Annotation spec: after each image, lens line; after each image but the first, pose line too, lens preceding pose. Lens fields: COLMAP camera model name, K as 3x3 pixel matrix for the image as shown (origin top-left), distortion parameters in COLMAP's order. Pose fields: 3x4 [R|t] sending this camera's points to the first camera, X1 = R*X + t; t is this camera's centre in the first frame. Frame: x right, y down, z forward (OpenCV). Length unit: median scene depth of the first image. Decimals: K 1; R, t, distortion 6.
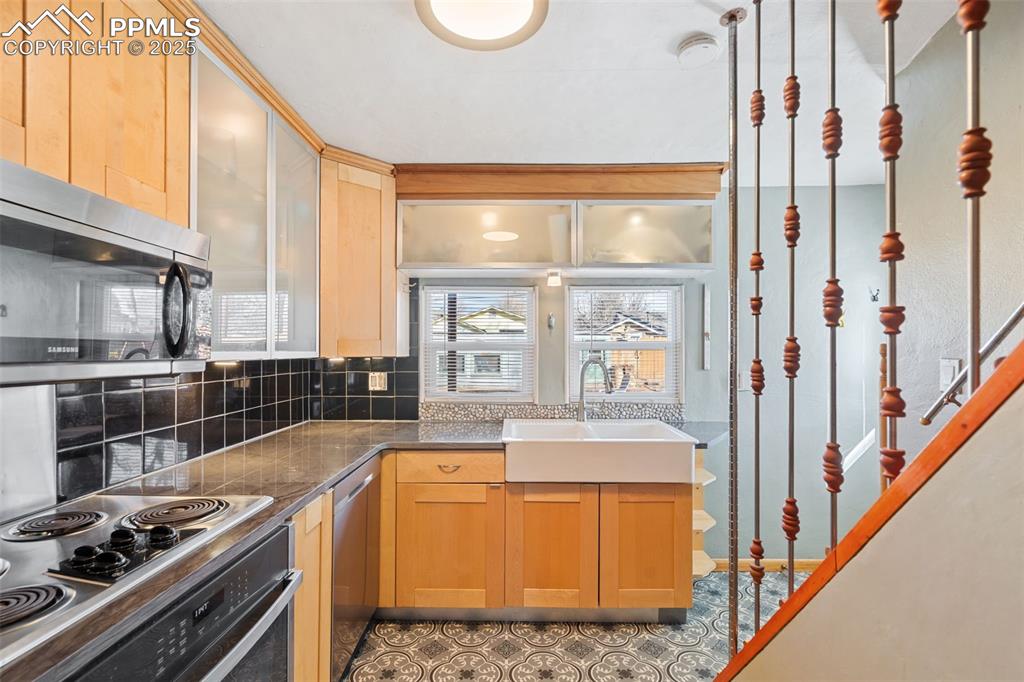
lens RADIAL K [[471.8, 0, 505.8], [0, 471.8, 345.3], [0, 0, 1]] dist [-0.004311, 0.002703]
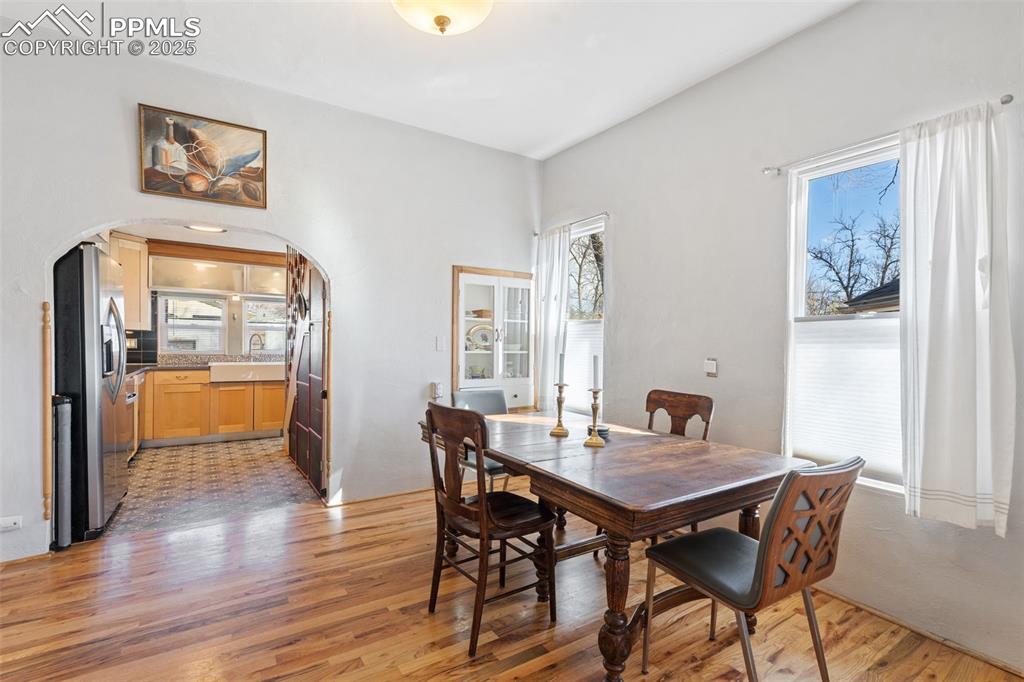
lens RADIAL K [[471.8, 0, 511.6], [0, 471.8, 351.2], [0, 0, 1]] dist [-0.004311, 0.002703]
pose [[0.829468, 0.004252, 0.558538, -0.061420], [-0.020895, 0.999507, 0.023422, 0.034194], [-0.558163, -0.031098, 0.829148, -1.660848]]
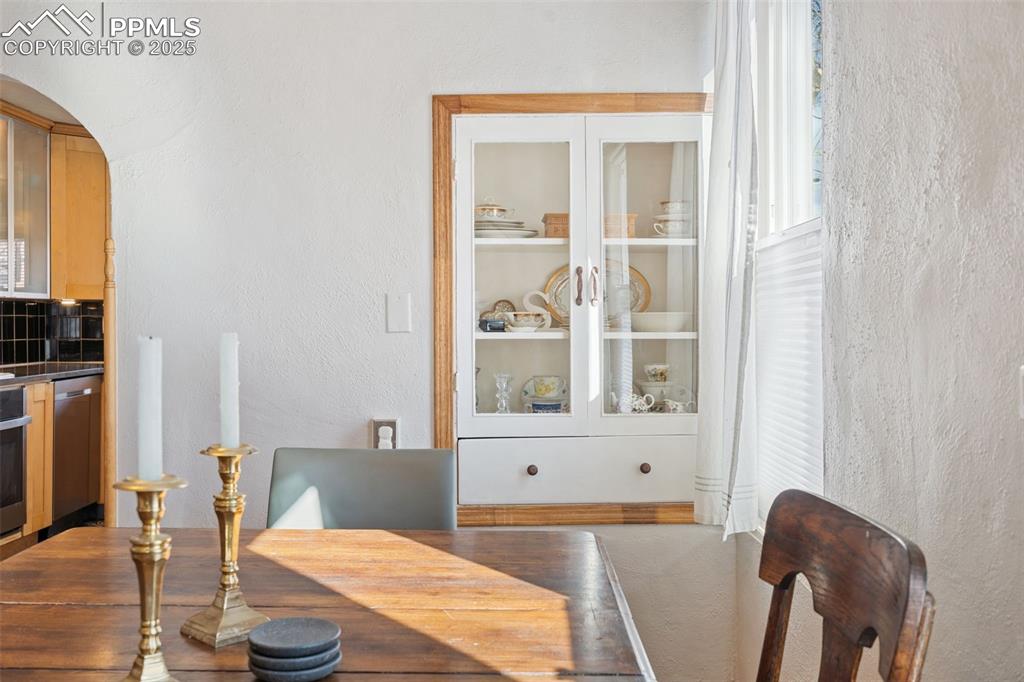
lens RADIAL K [[1099.6, 0, 514.7], [0, 1099.6, 344.0], [0, 0, 1]] dist [0.020374, 0.000000]
pose [[0.999704, 0.008395, -0.022838, 0.753969], [-0.007832, 0.999665, 0.024653, 0.055627], [0.023037, -0.024467, 0.999435, -1.580490]]
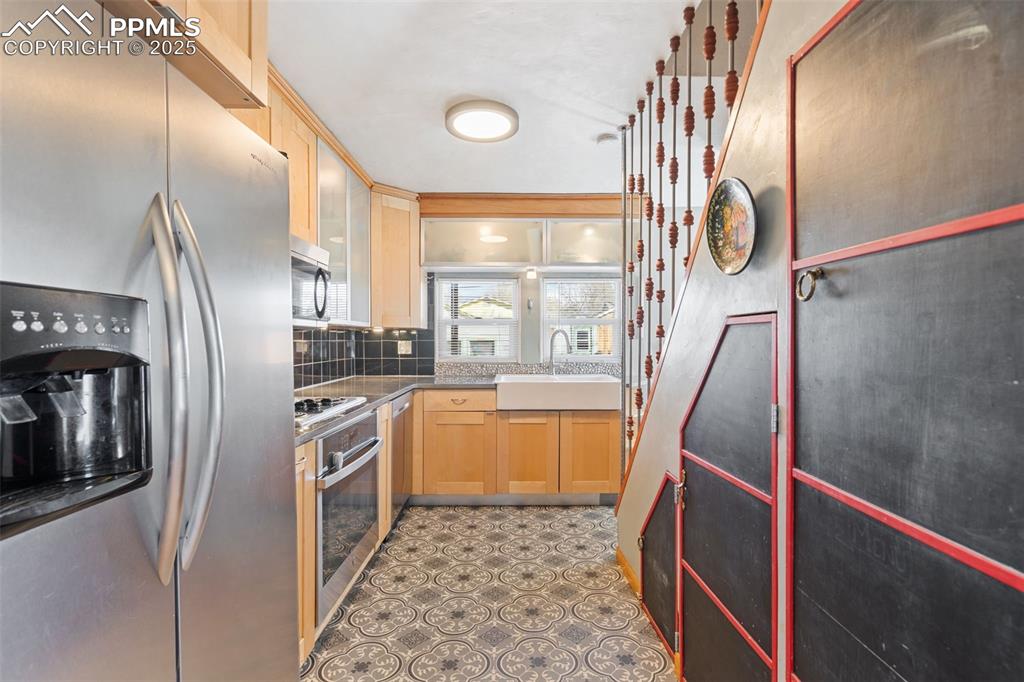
lens RADIAL K [[471.8, 0, 512.5], [0, 471.8, 340.5], [0, 0, 1]] dist [-0.004311, 0.002703]
pose [[0.999702, -0.001895, 0.024358, 0.011888], [0.001595, 0.999923, 0.012341, 0.045169], [-0.024379, -0.012299, 0.999627, -0.437744]]
